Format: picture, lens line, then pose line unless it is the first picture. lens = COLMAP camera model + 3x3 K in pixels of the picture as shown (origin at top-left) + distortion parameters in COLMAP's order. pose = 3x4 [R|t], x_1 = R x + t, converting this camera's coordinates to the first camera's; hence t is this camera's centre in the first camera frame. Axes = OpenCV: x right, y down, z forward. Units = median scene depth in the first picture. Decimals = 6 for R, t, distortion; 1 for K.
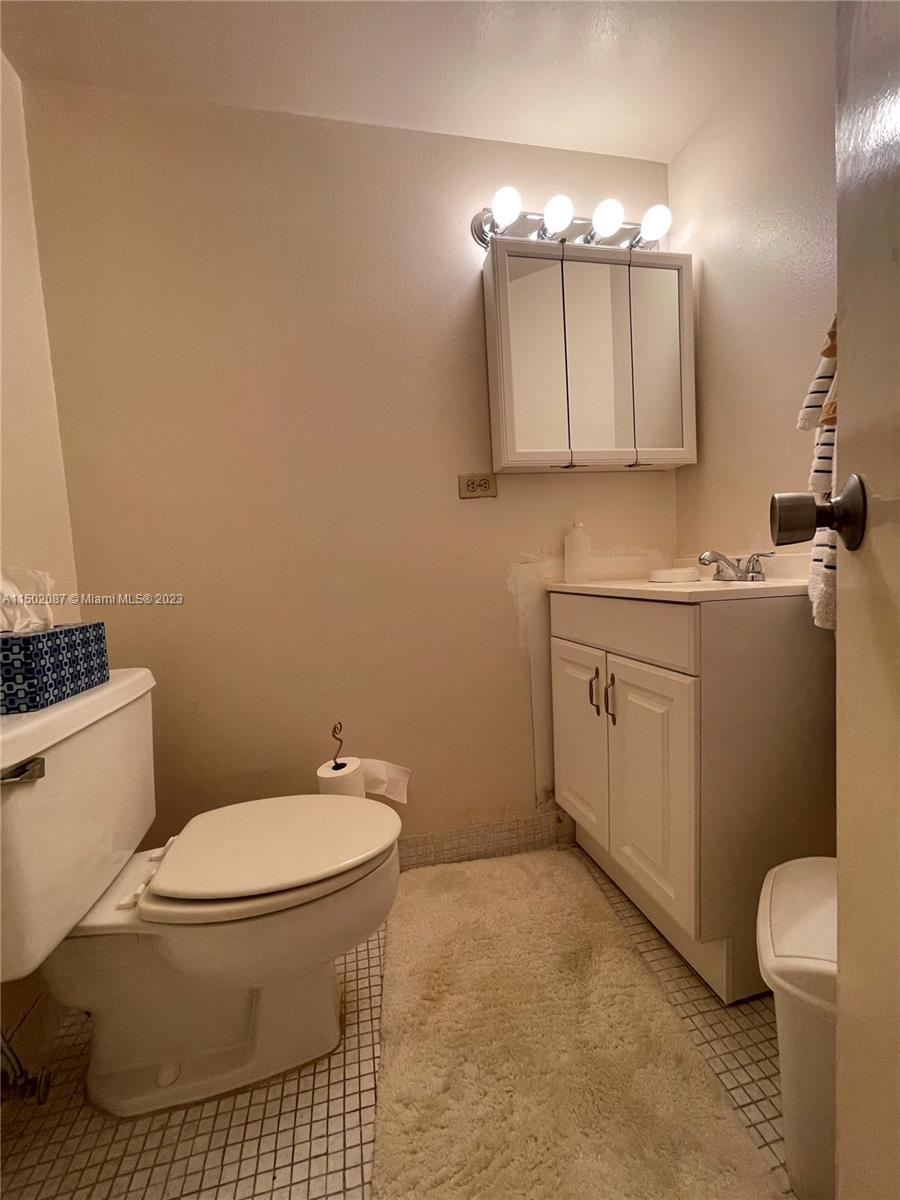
lens RADIAL K [[482.4, 0, 449.1], [0, 482.4, 598.5], [0, 0, 1]] dist [-0.003262, -0.002129]
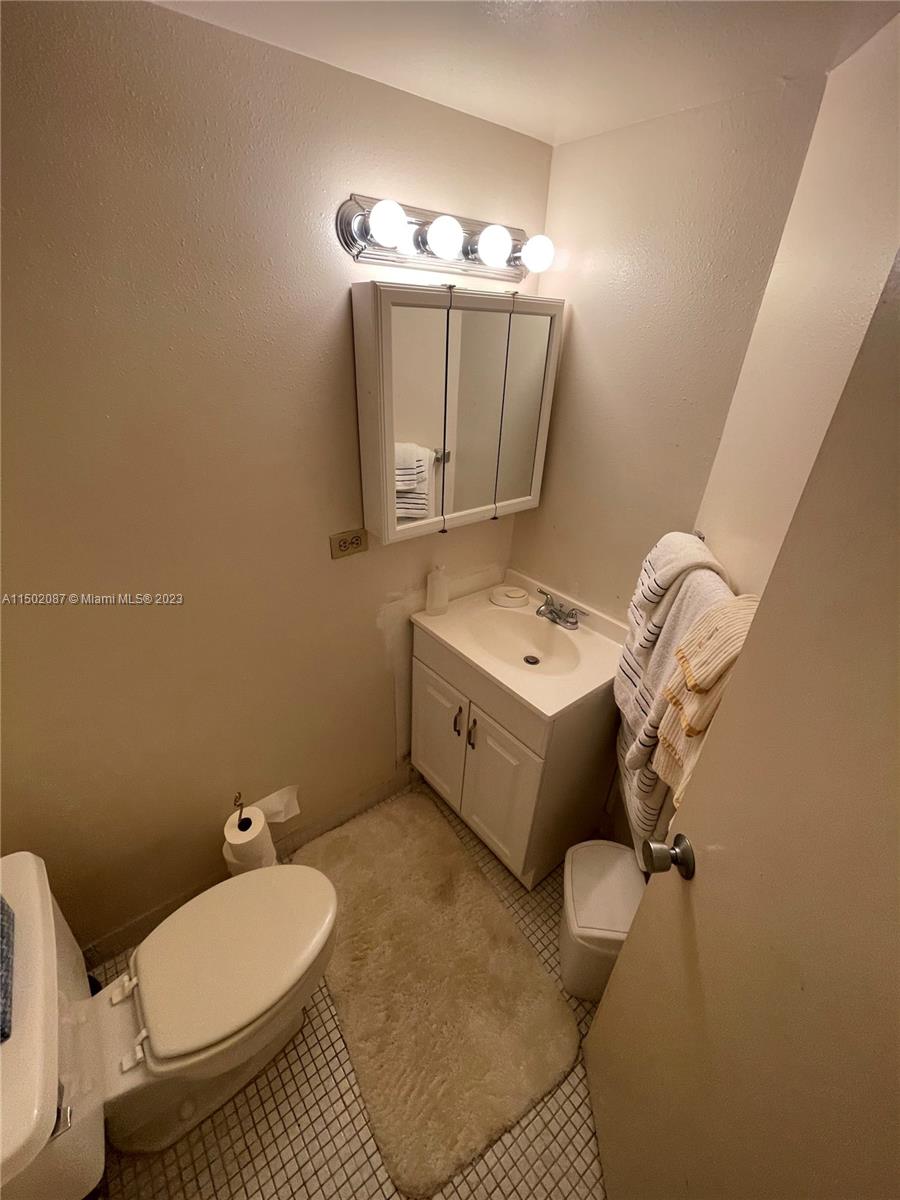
lens RADIAL K [[482.4, 0, 449.1], [0, 482.4, 598.5], [0, 0, 1]] dist [-0.003262, -0.002129]
pose [[0.896443, -0.133173, 0.422676, -0.224042], [-0.056333, 0.911798, 0.406756, -0.654411], [-0.439564, -0.388444, 0.809873, 0.109882]]
